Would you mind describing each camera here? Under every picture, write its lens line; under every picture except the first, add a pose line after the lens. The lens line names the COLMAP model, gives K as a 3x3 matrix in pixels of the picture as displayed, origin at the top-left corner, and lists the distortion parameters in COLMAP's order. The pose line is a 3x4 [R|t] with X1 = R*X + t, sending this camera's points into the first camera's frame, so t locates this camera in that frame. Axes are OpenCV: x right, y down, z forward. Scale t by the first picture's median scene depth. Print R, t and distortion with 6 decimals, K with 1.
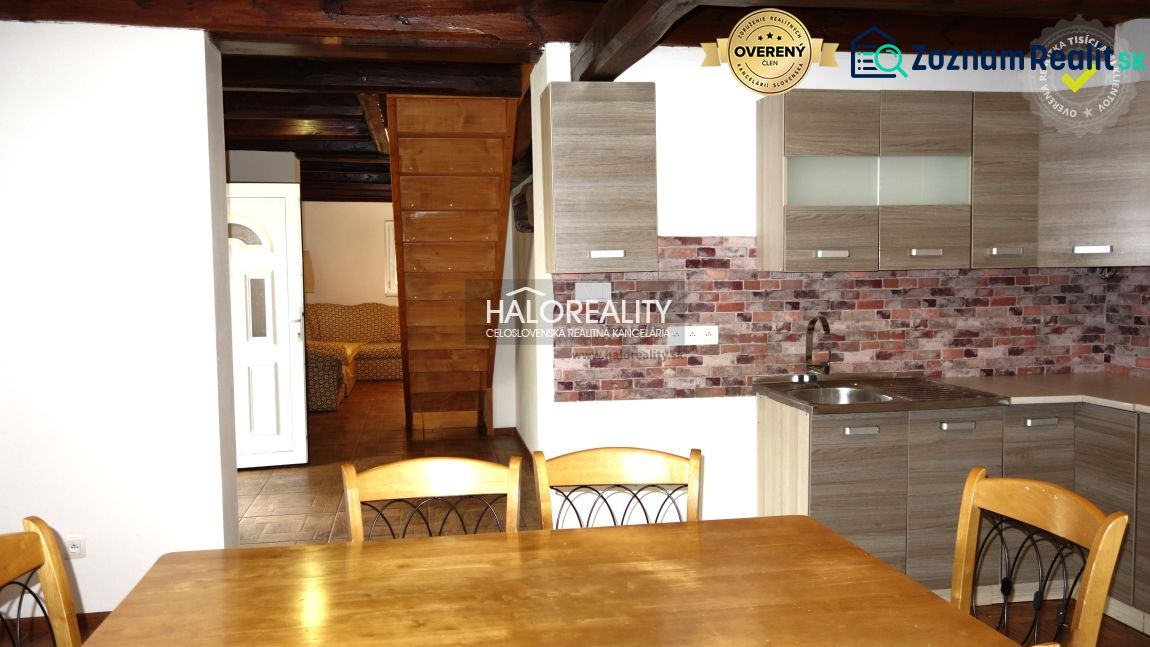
lens RADIAL K [[922.9, 0, 568.9], [0, 922.9, 326.3], [0, 0, 1]] dist [0.015388, -0.005735]
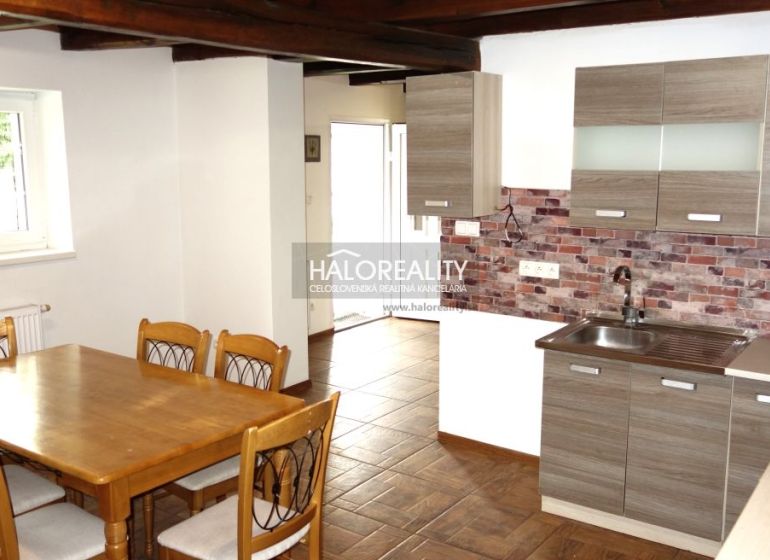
lens RADIAL K [[788.1, 0, 384.2], [0, 788.1, 280.1], [0, 0, 1]] dist [0.018743, 0.000000]
pose [[0.702454, 0.127198, -0.700271, 0.730801], [-0.057471, 0.990825, 0.122324, -0.093364], [0.709405, -0.045682, 0.703319, 0.112535]]
